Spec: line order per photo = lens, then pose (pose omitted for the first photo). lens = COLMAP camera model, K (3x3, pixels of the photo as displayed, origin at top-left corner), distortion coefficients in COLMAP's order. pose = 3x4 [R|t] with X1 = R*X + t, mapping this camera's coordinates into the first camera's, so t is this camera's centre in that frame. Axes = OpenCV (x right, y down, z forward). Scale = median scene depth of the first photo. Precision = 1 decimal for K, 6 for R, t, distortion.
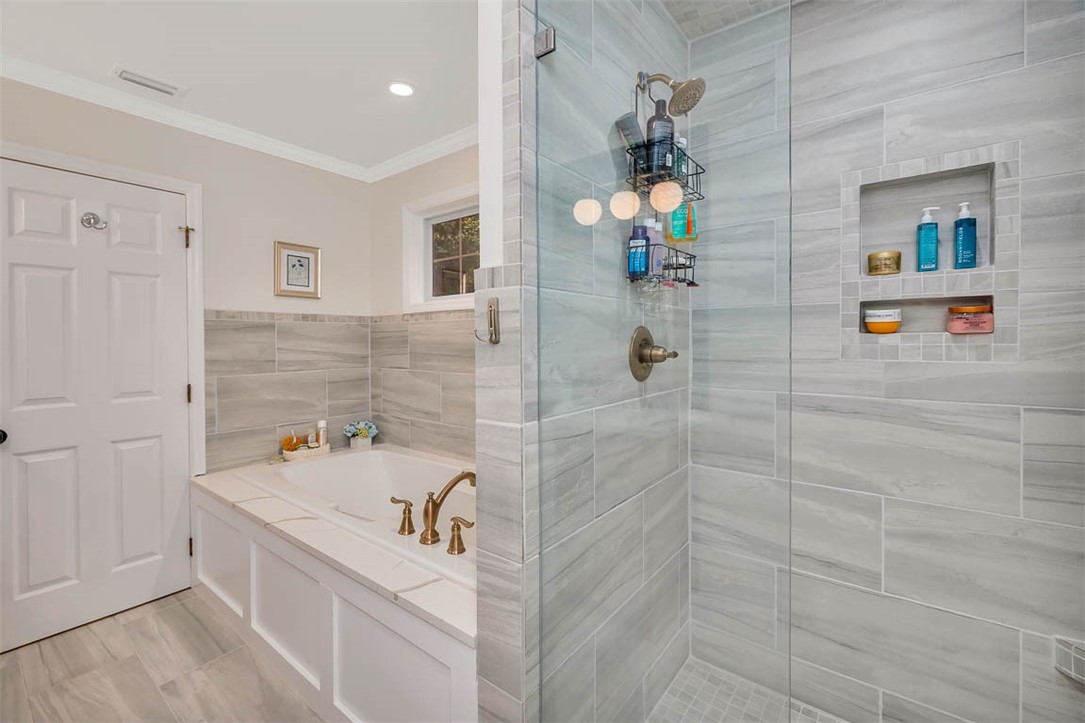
lens RADIAL K [[466.1, 0, 539.1], [0, 466.1, 345.8], [0, 0, 1]] dist [-0.001882, -0.000491]
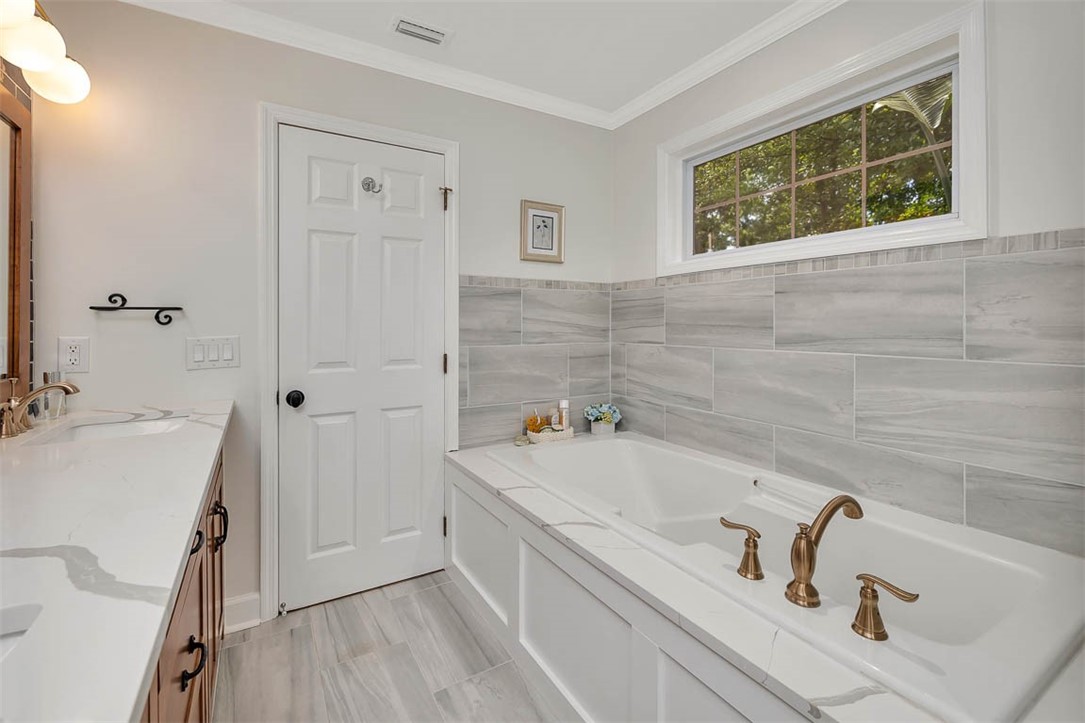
lens RADIAL K [[466.1, 0, 527.9], [0, 466.1, 325.3], [0, 0, 1]] dist [-0.001882, -0.000491]
pose [[0.929455, 0.002493, -0.368928, -0.253771], [-0.006928, 0.999919, -0.010698, 0.034943], [0.368872, 0.012499, 0.929396, 0.185009]]
